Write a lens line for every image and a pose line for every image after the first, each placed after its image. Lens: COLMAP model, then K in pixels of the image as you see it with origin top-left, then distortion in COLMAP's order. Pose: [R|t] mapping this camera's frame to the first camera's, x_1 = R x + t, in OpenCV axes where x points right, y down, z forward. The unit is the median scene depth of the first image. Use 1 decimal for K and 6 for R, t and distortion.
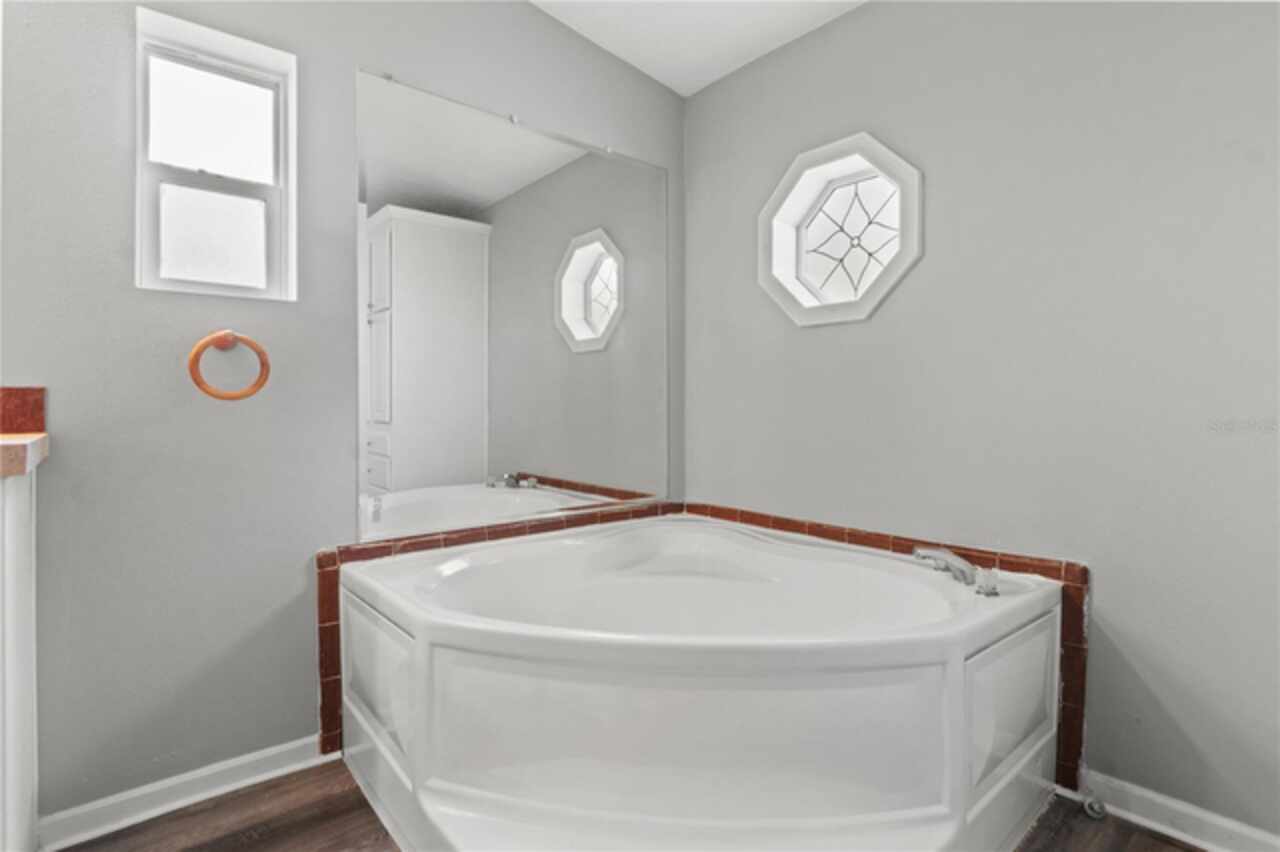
lens RADIAL K [[627.7, 0, 640.8], [0, 627.7, 401.6], [0, 0, 1]] dist [-0.002242, -0.000903]
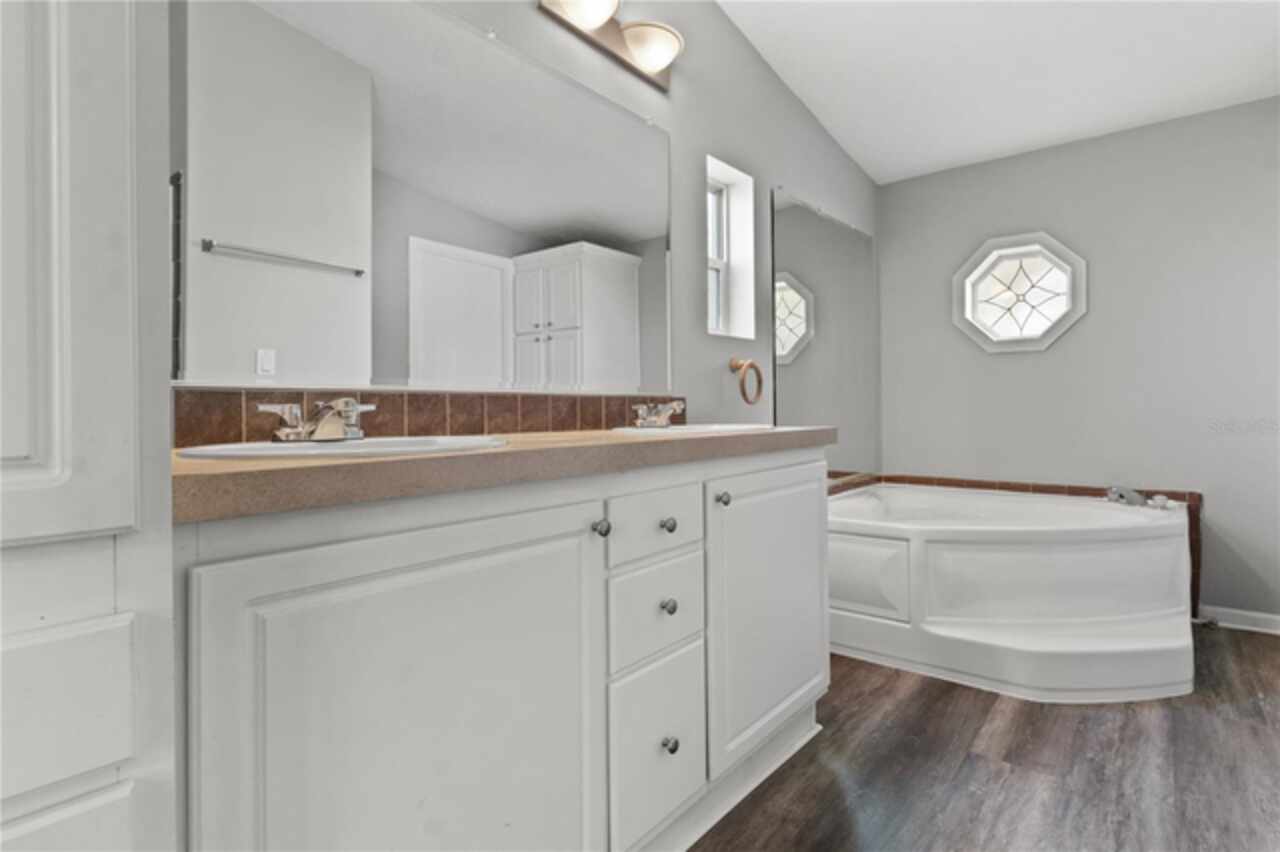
lens RADIAL K [[638.4, 0, 638.6], [0, 638.4, 408.4], [0, 0, 1]] dist [-0.000659, 0.000729]
pose [[0.984317, -0.008621, 0.176197, -0.853946], [0.007525, 0.999948, 0.006889, -0.003413], [-0.176247, -0.005455, 0.984331, -0.368618]]
